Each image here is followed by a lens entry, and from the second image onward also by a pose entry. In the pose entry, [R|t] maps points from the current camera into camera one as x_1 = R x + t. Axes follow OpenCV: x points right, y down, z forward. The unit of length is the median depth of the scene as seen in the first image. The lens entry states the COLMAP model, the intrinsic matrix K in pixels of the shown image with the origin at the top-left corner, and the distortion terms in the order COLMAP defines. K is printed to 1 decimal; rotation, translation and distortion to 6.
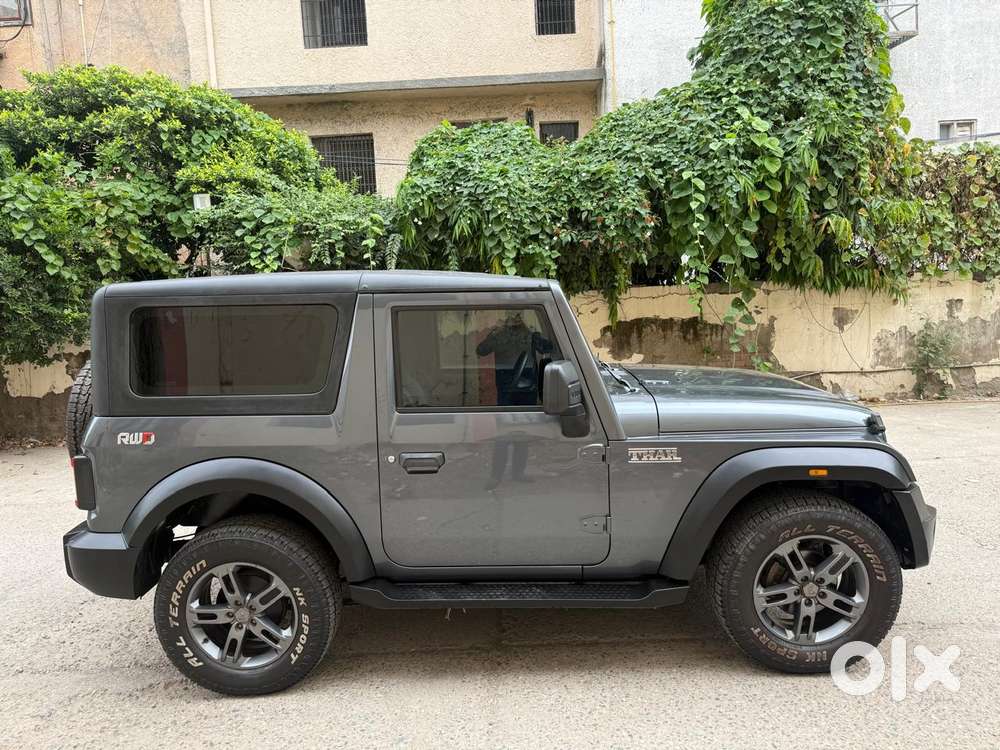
lens RADIAL K [[696.6, 0, 507.8], [0, 696.6, 373.8], [0, 0, 1]] dist [0.037175, -0.060800]
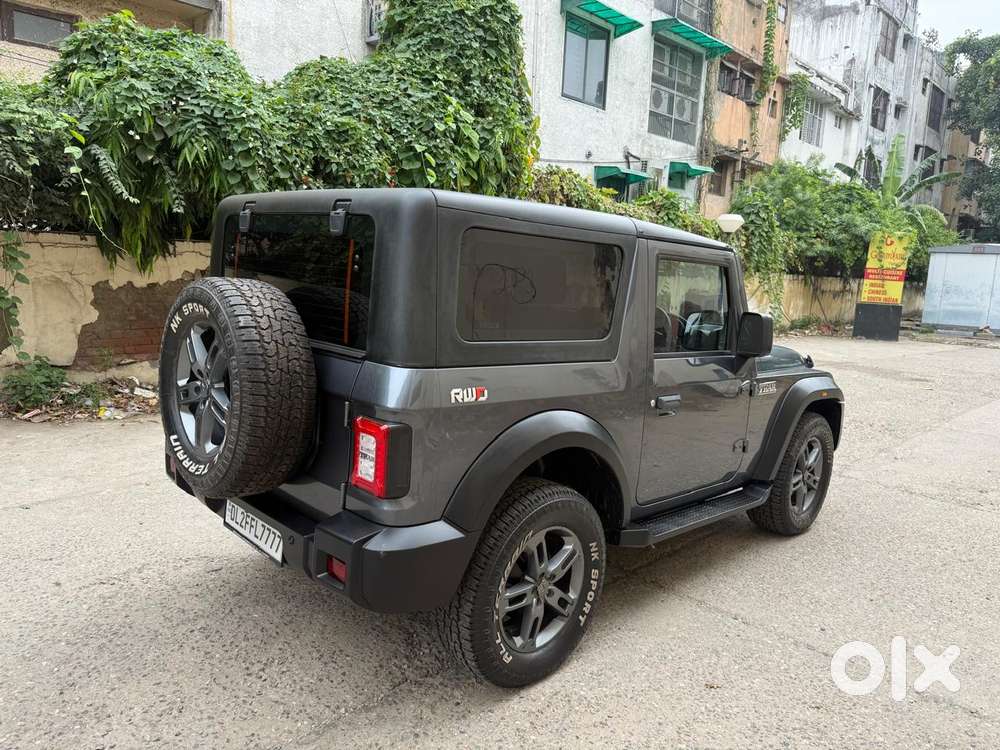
lens RADIAL K [[696.6, 0, 507.8], [0, 696.6, 373.8], [0, 0, 1]] dist [0.037175, -0.060800]
pose [[0.699057, -0.024933, 0.714632, -0.402102], [-0.001621, 0.999334, 0.036452, 0.015599], [-0.715064, -0.026641, 0.698551, 0.162522]]
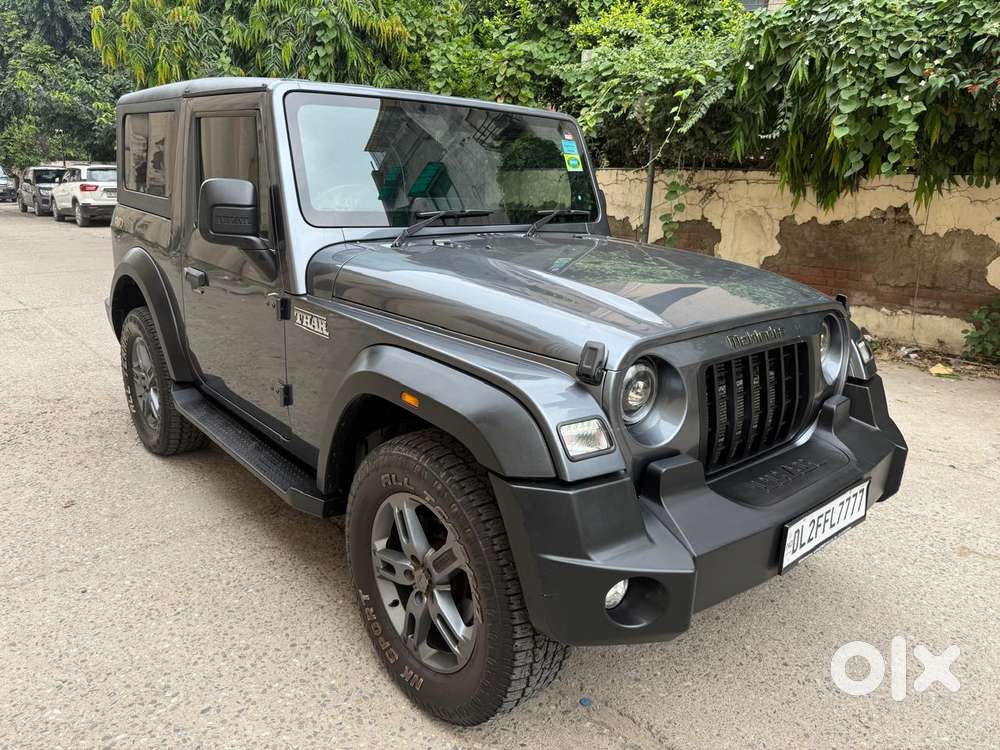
lens RADIAL K [[712.7, 0, 500.0], [0, 712.7, 375.0], [0, 0, 1]] dist [-0.022592, -0.002024]
pose [[0.663842, 0.258584, -0.701746, 0.339233], [-0.152914, 0.965431, 0.211094, -0.006190], [0.732073, -0.032826, 0.680435, 0.239788]]
